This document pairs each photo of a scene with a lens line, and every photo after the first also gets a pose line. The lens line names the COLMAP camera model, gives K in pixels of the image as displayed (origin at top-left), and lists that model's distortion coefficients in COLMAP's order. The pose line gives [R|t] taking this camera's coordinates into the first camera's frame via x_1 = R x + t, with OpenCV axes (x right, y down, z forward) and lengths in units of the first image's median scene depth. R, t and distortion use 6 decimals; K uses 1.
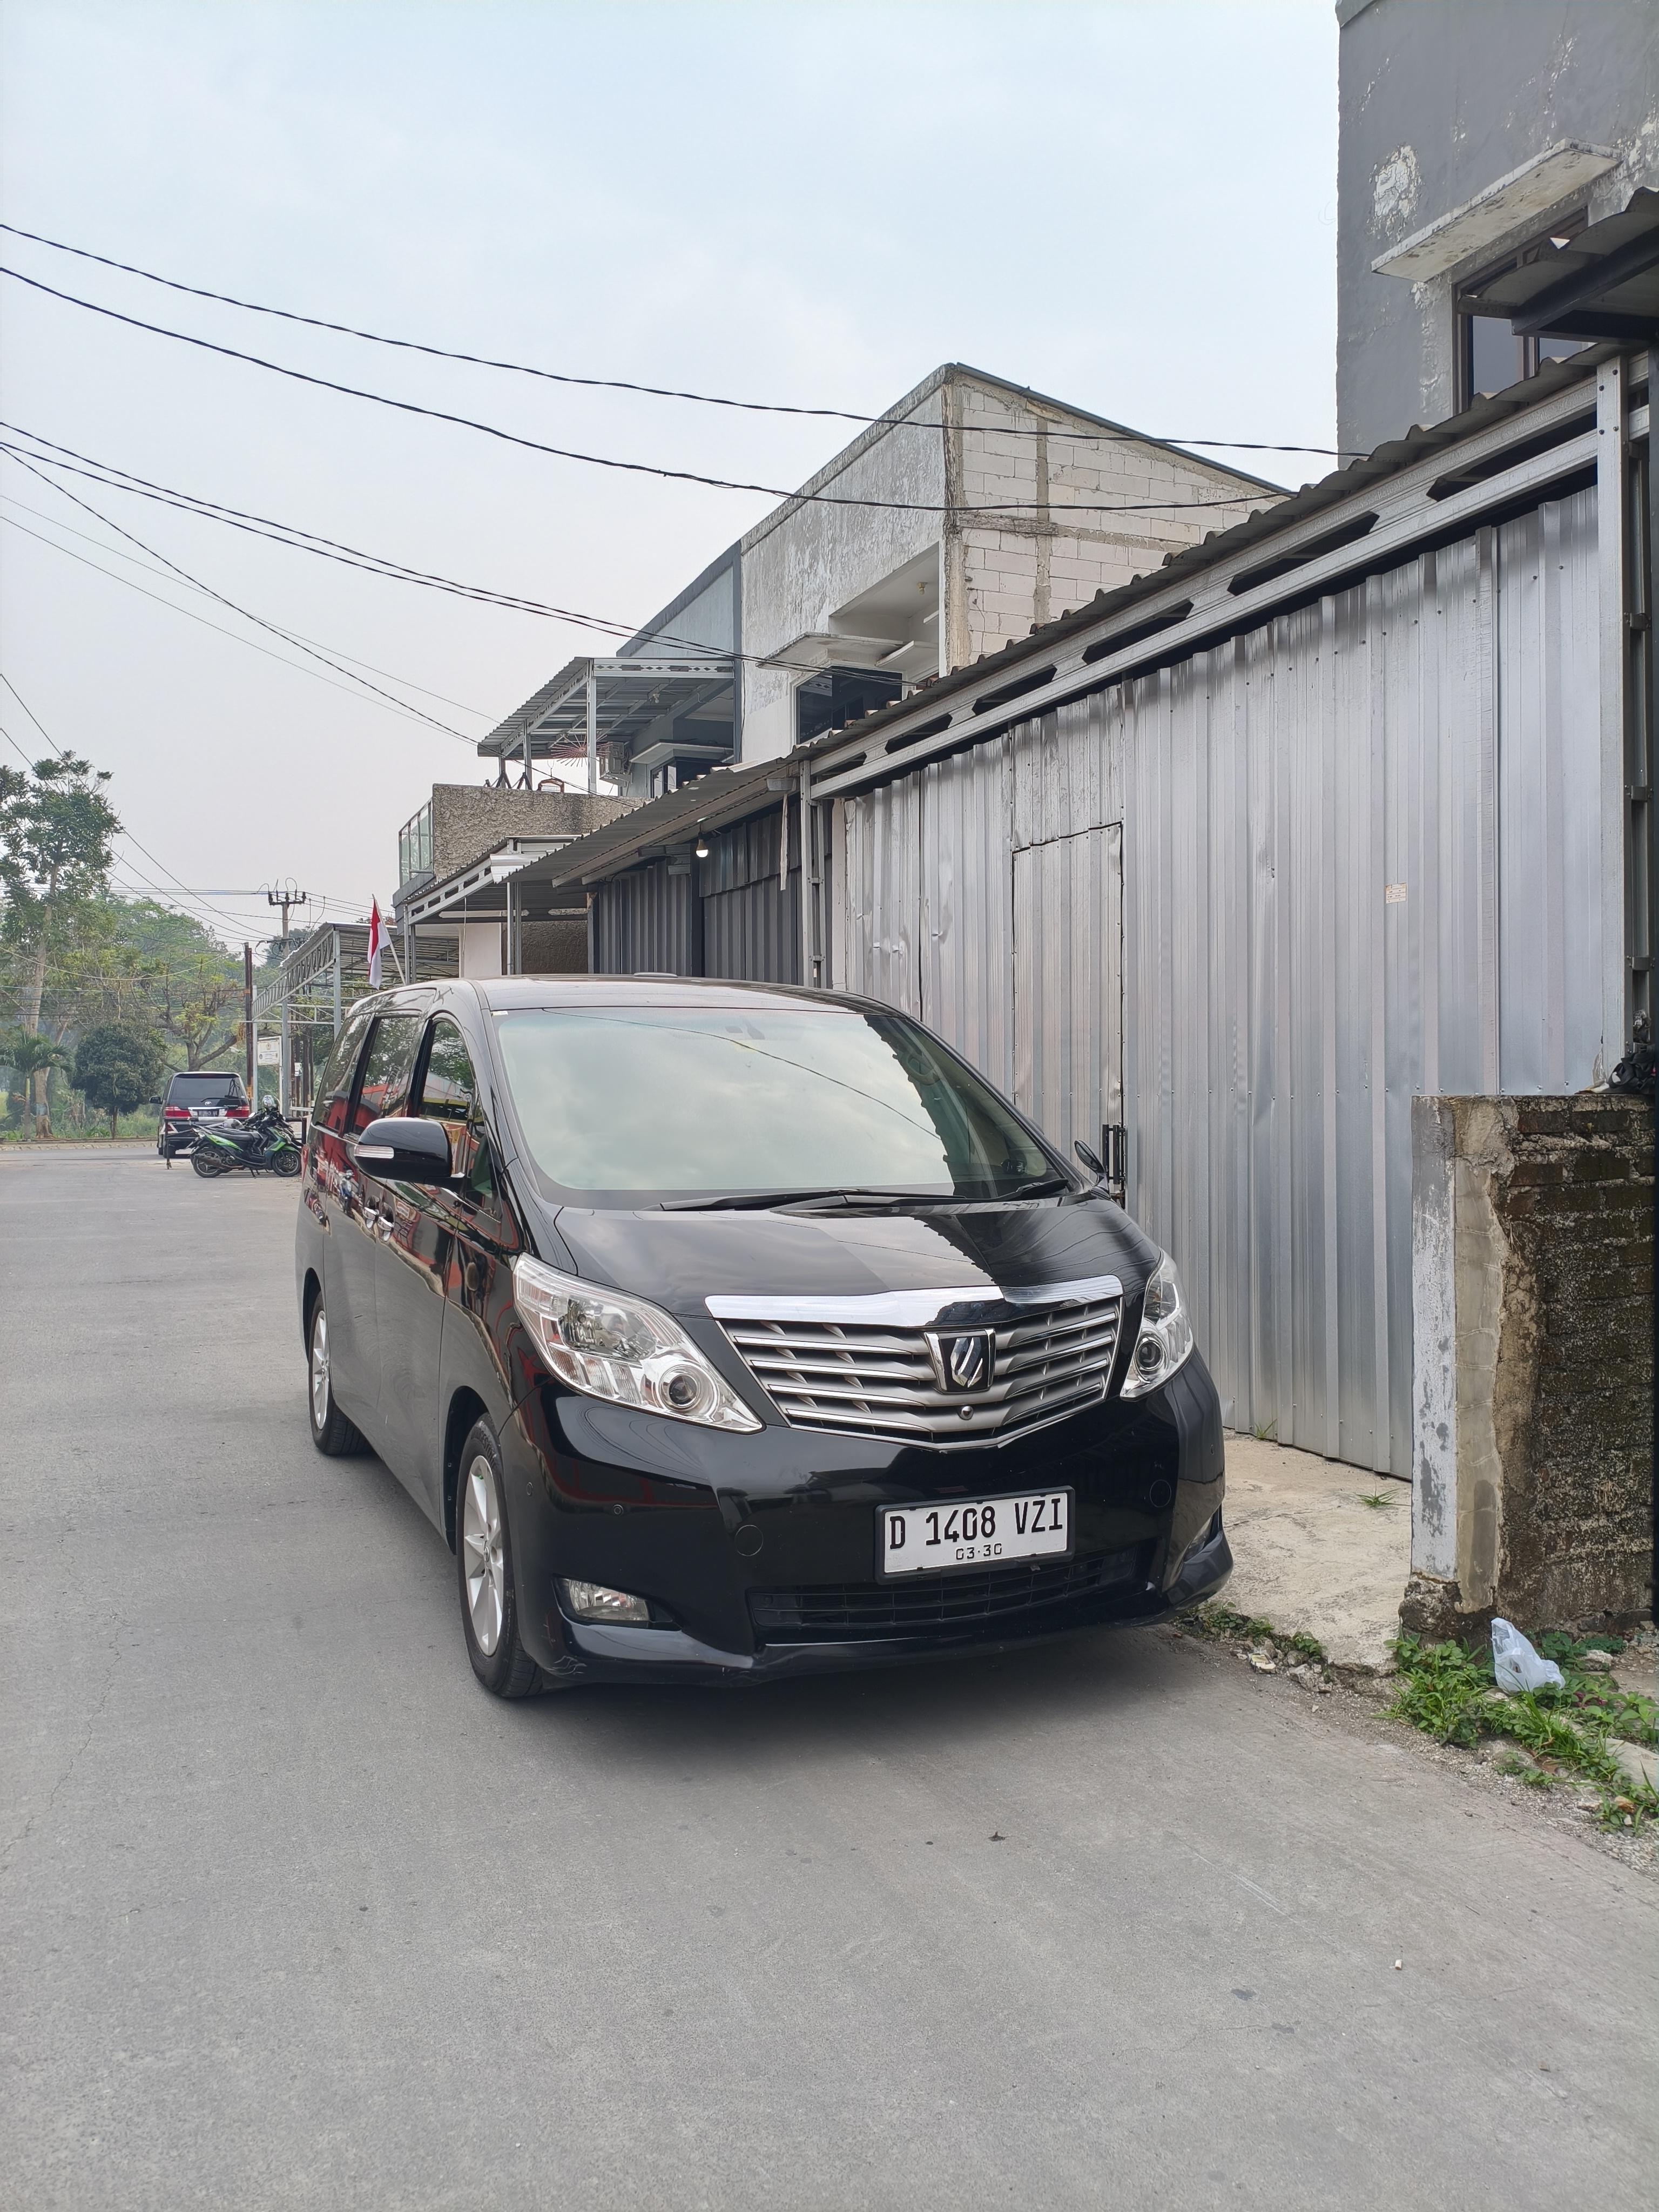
lens RADIAL K [[1705.9, 0, 838.1], [0, 1705.9, 1104.0], [0, 0, 1]] dist [0.016596, -0.036436]
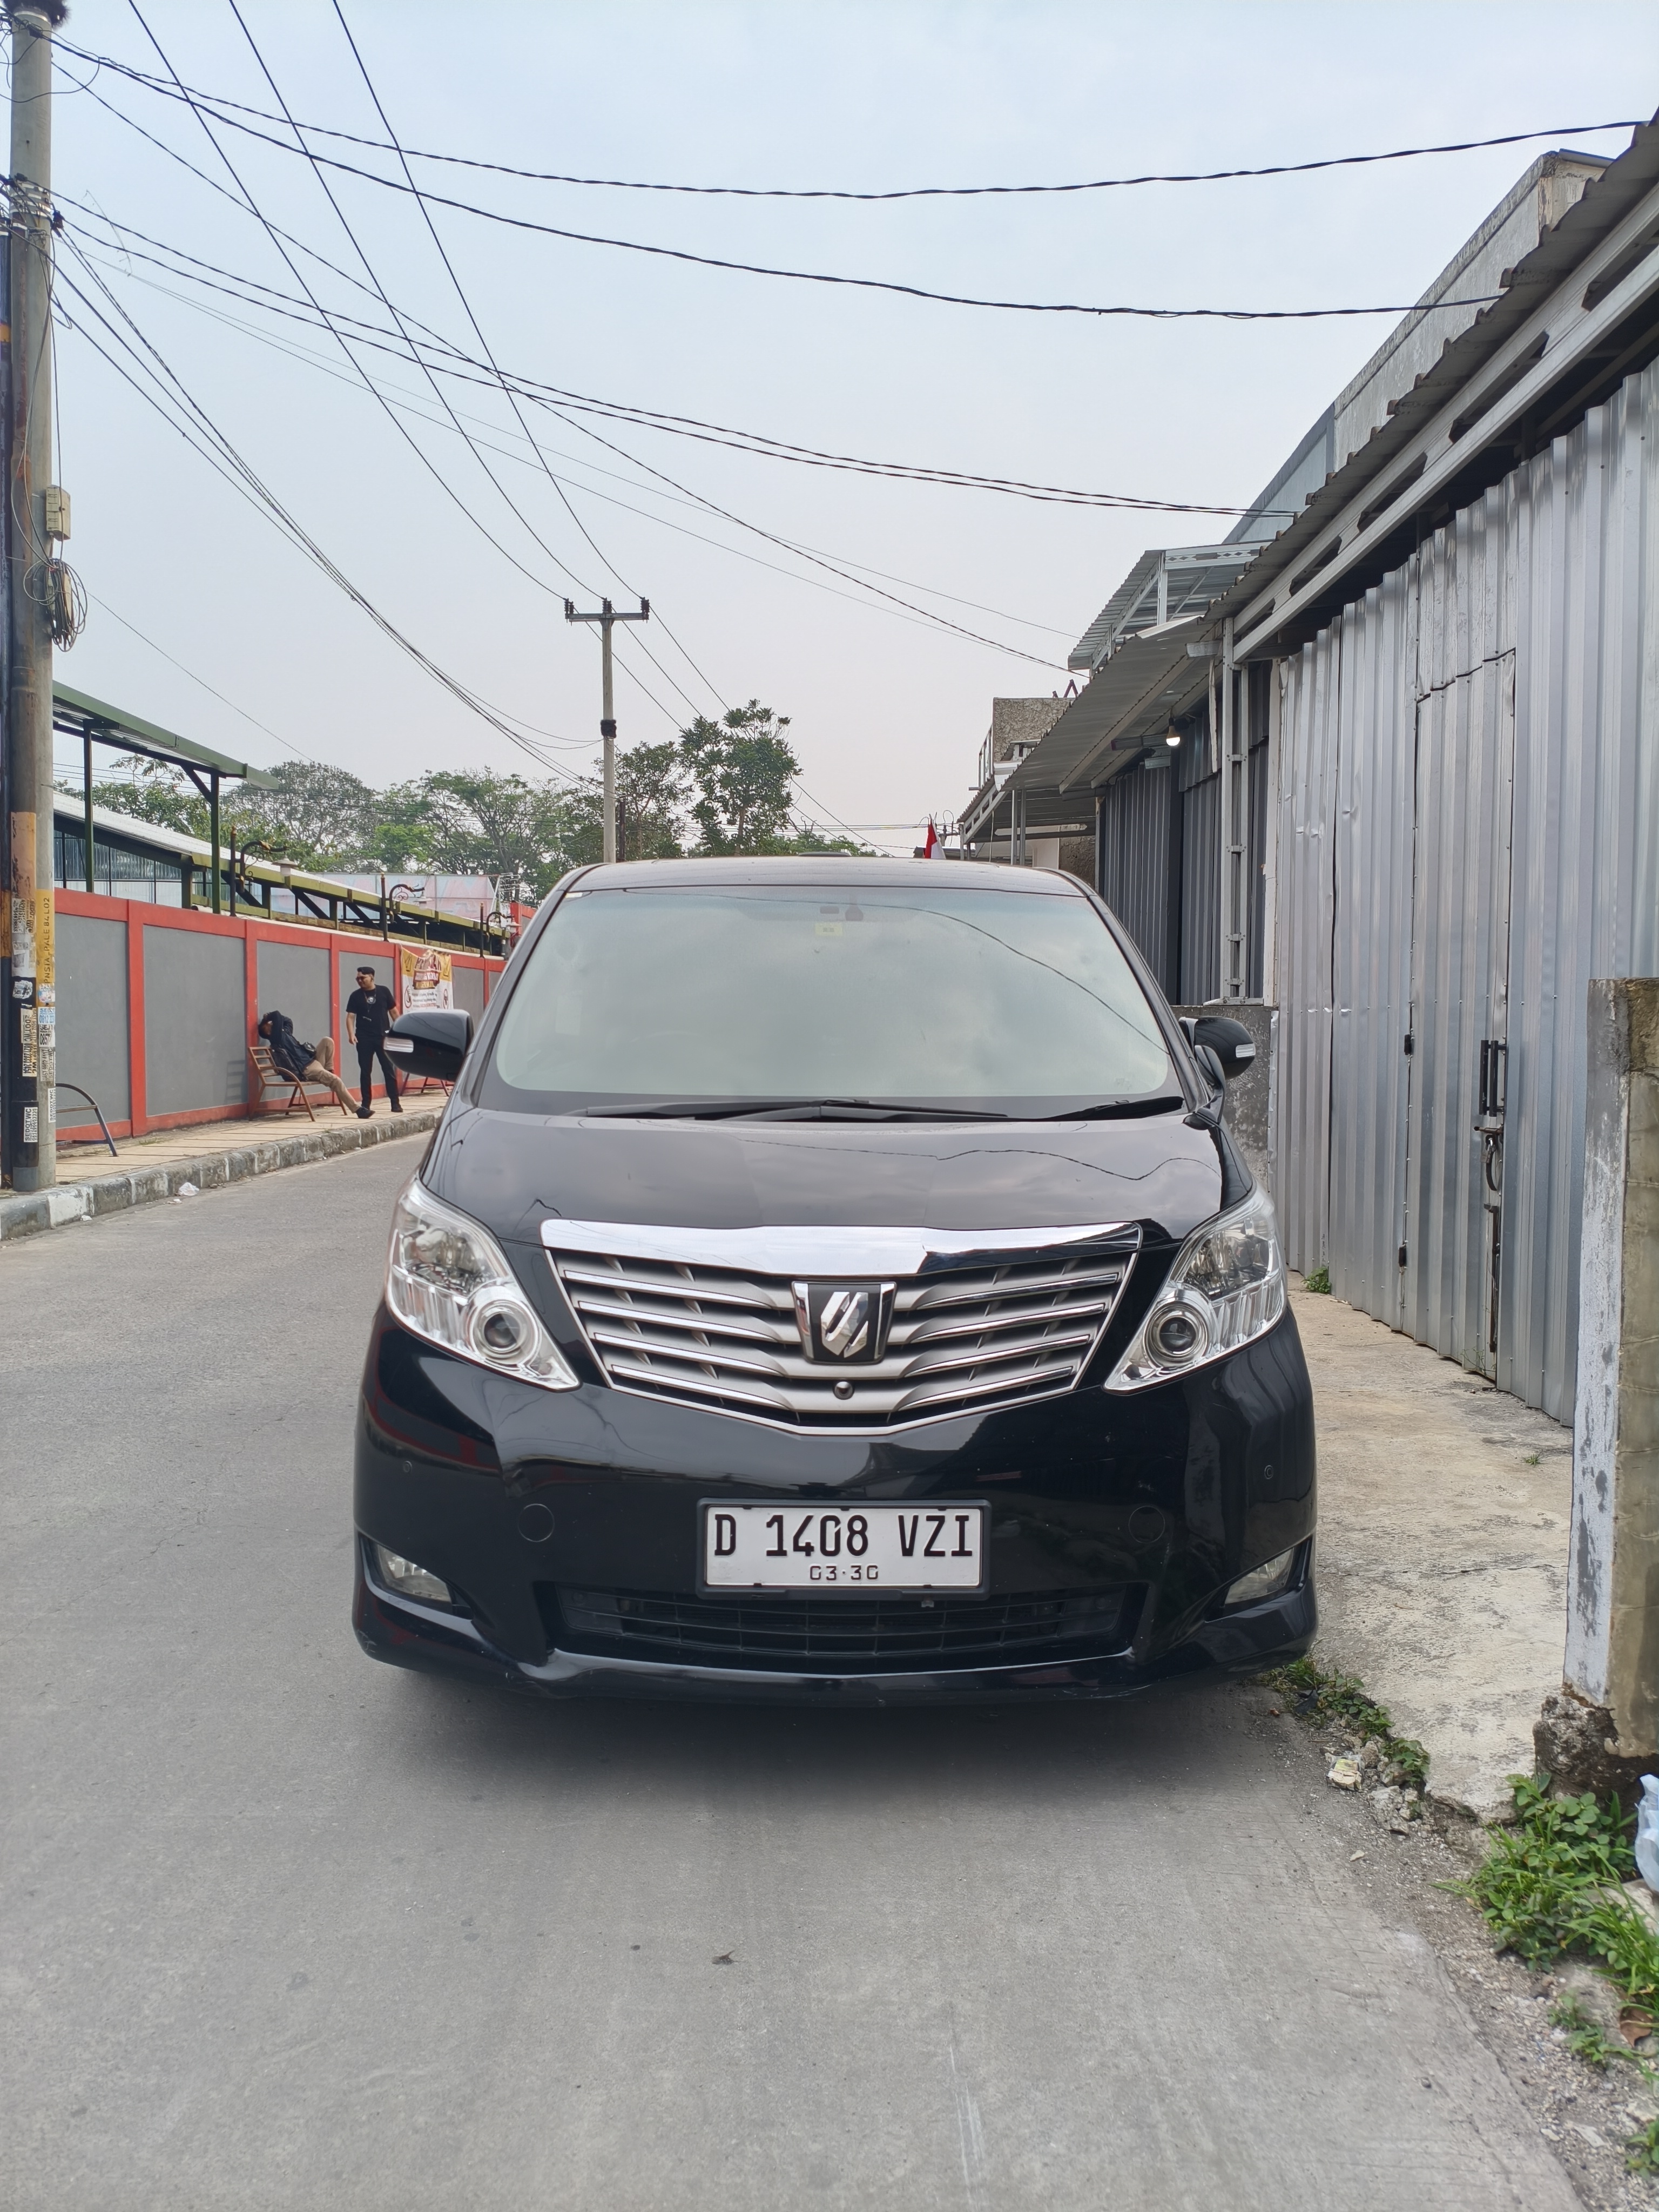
lens RADIAL K [[1705.9, 0, 809.4], [0, 1705.9, 1118.3], [0, 0, 1]] dist [0.016596, -0.036436]
pose [[0.920238, 0.030244, -0.390188, 0.330985], [-0.010500, 0.998559, 0.052636, 0.018606], [0.391218, -0.044340, 0.919229, 0.280303]]
